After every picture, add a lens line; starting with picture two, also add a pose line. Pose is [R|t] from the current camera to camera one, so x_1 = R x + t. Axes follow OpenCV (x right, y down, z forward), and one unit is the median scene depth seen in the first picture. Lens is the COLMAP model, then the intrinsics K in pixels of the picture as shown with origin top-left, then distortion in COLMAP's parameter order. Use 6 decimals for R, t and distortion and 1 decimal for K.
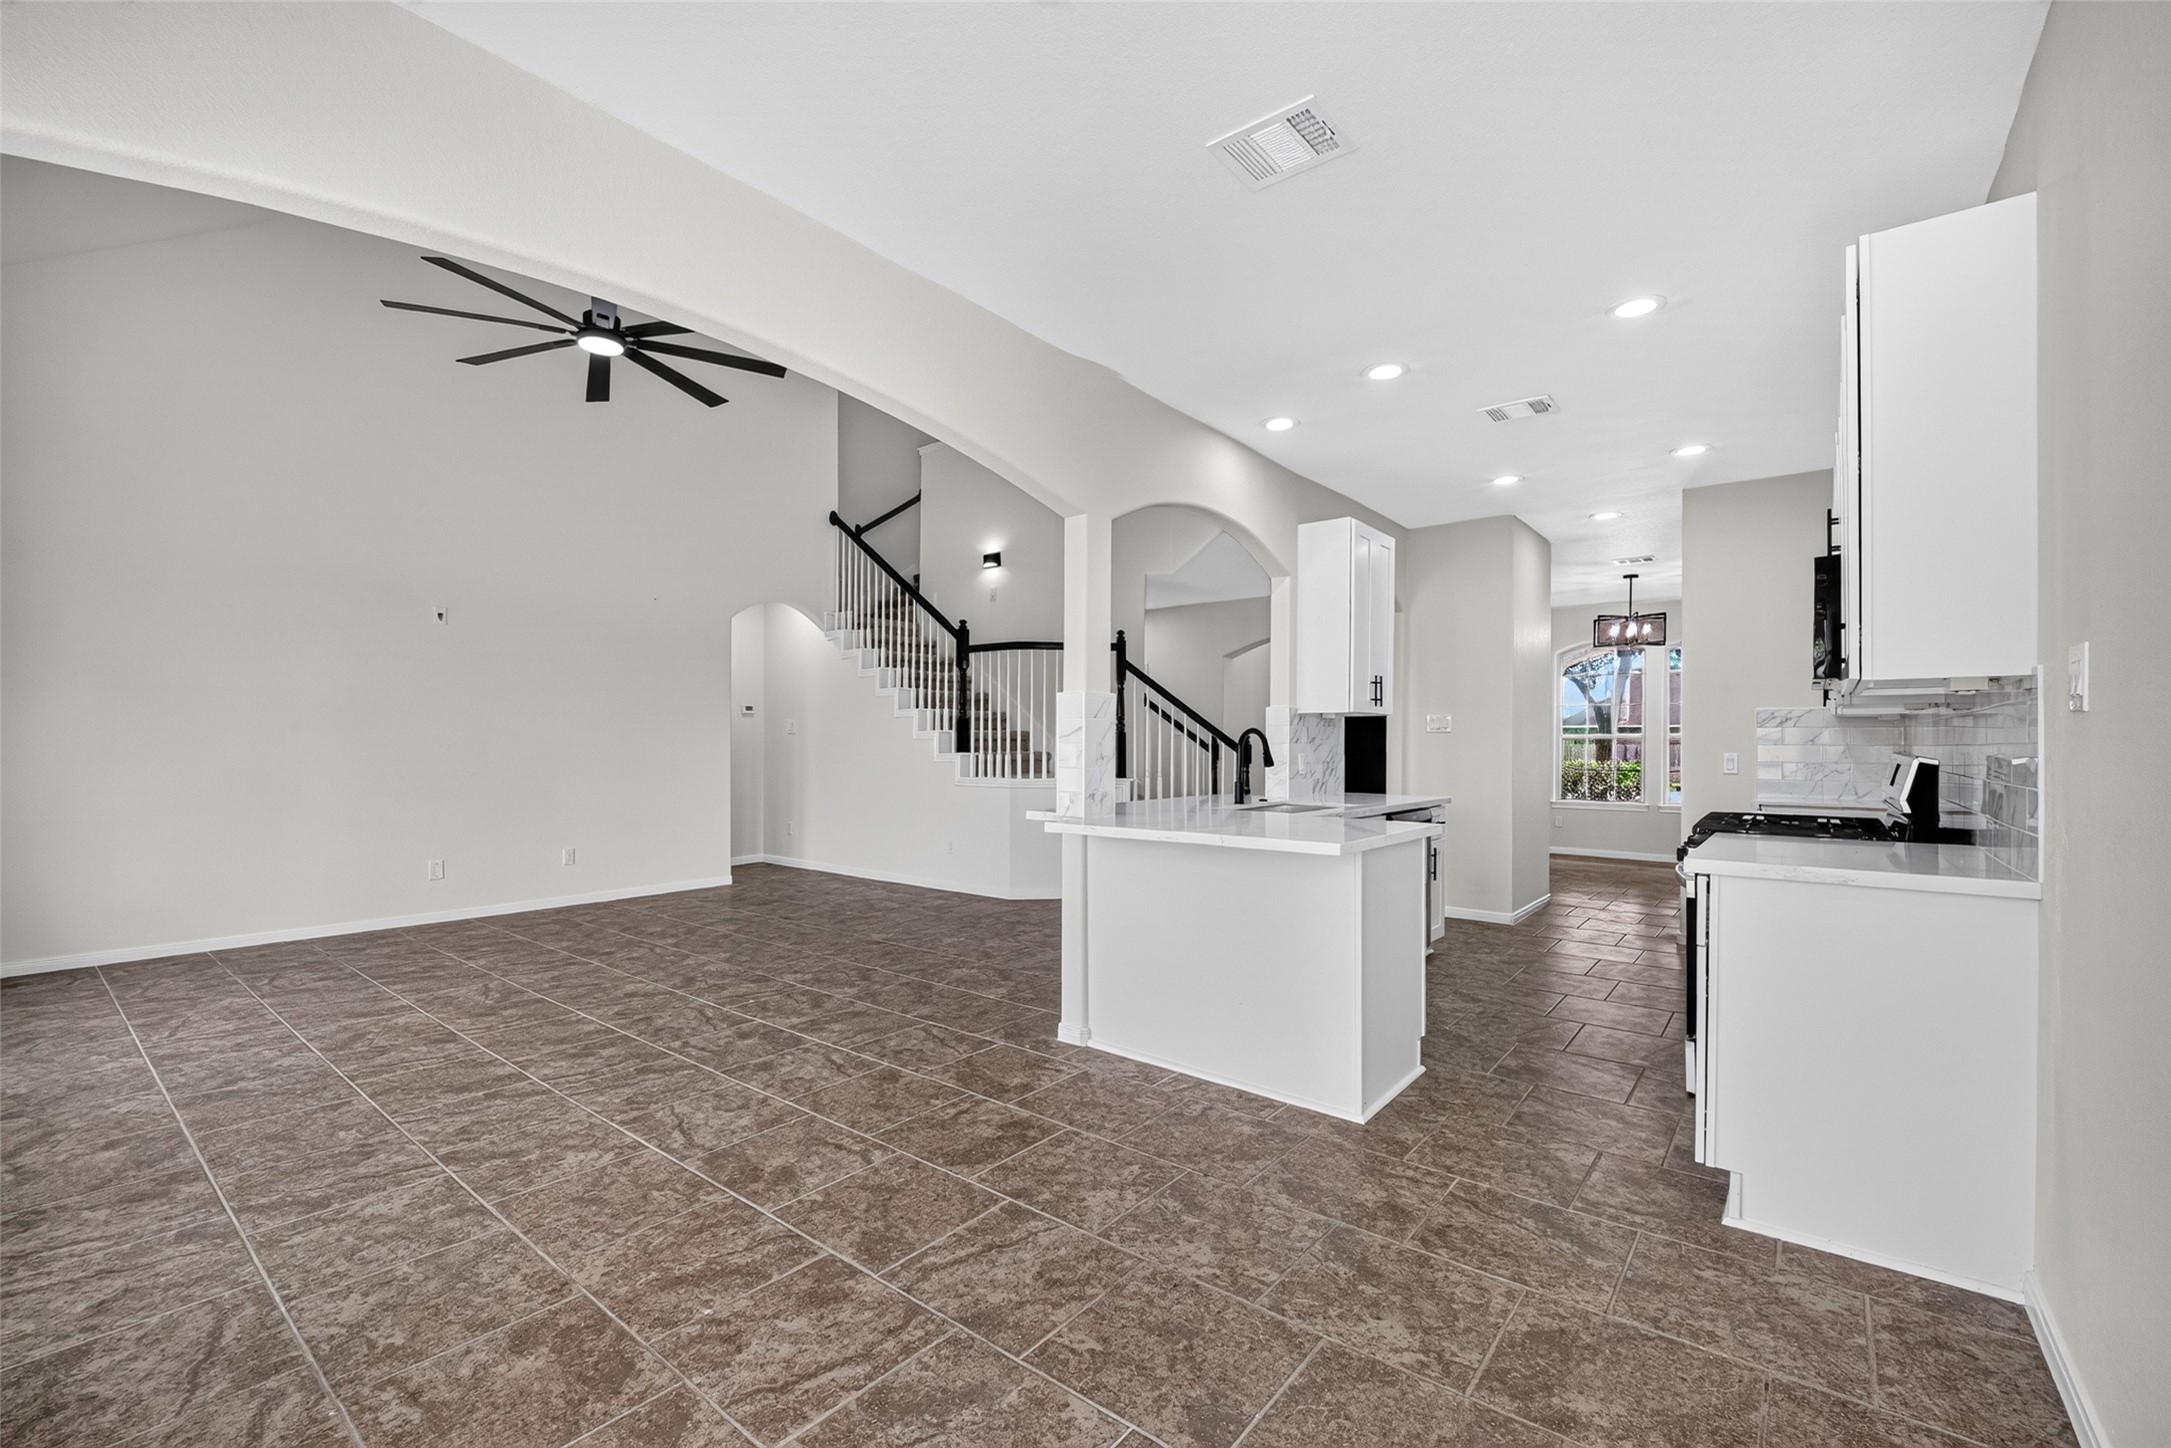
lens RADIAL K [[905.6, 0, 1088.6], [0, 905.6, 755.9], [0, 0, 1]] dist [-0.010416, -0.000263]
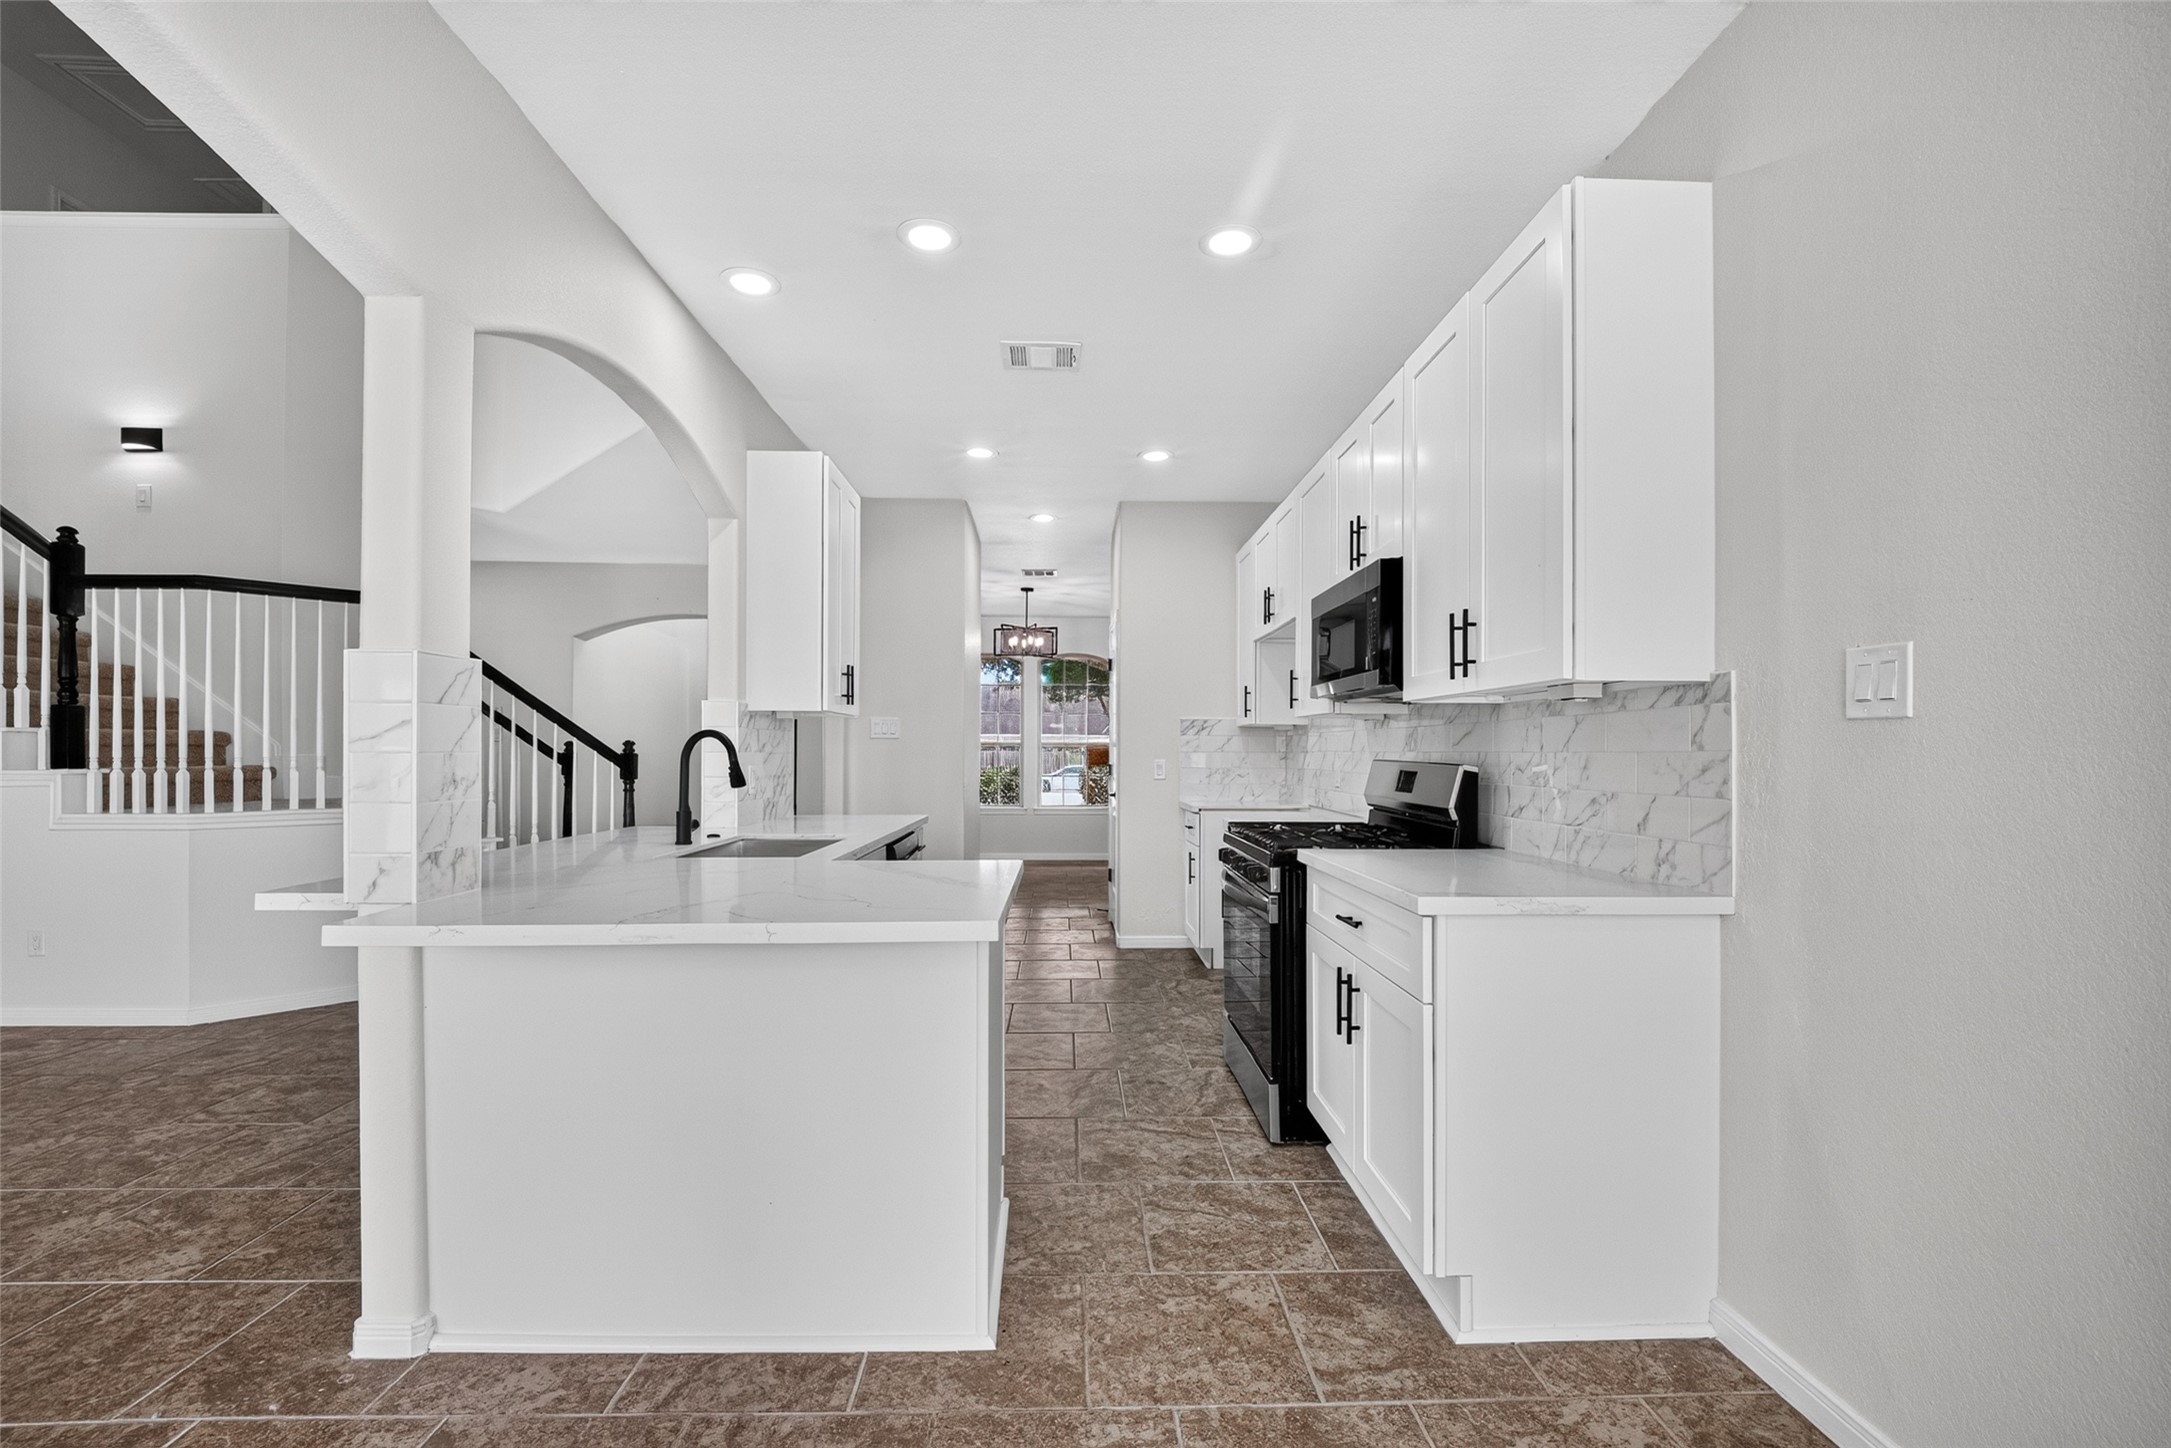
lens RADIAL K [[905.6, 0, 1088.6], [0, 905.6, 755.9], [0, 0, 1]] dist [-0.010416, -0.000263]
pose [[0.757536, -0.005448, 0.652770, -0.034639], [0.010295, 0.999941, -0.003602, -0.005313], [-0.652712, 0.009449, 0.757547, 0.273777]]
